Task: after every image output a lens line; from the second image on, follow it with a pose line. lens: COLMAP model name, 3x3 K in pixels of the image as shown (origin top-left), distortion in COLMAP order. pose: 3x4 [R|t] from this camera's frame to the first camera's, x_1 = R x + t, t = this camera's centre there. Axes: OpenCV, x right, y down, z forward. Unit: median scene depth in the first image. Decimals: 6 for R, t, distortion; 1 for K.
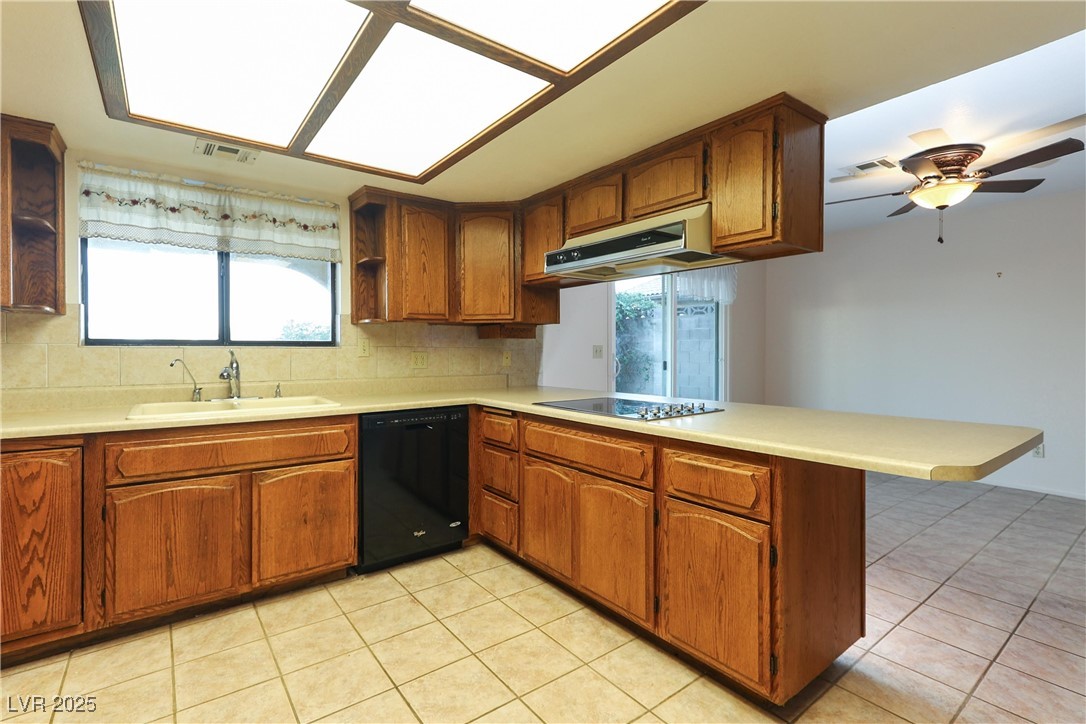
lens RADIAL K [[508.6, 0, 544.2], [0, 508.6, 354.8], [0, 0, 1]] dist [0.003392, 0.000985]
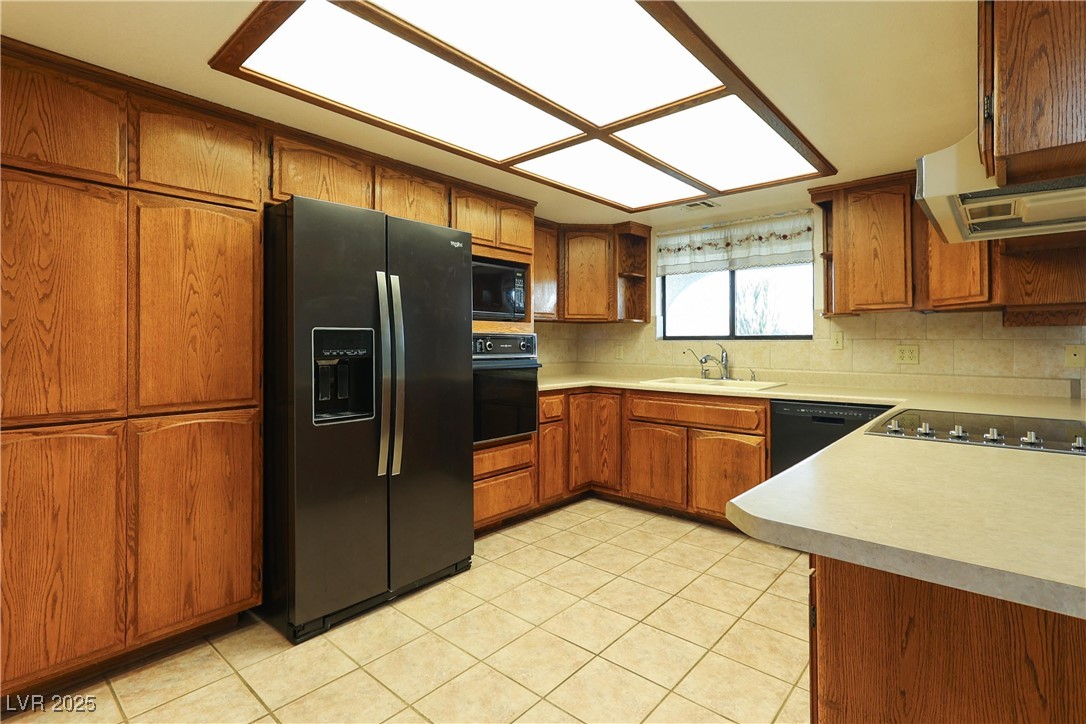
lens RADIAL K [[508.6, 0, 540.2], [0, 508.6, 342.1], [0, 0, 1]] dist [0.003392, 0.000985]
pose [[0.199617, -0.001637, -0.979873, 0.641731], [-0.009107, 0.999952, -0.003526, -0.002385], [0.979832, 0.009628, 0.199593, 0.259836]]
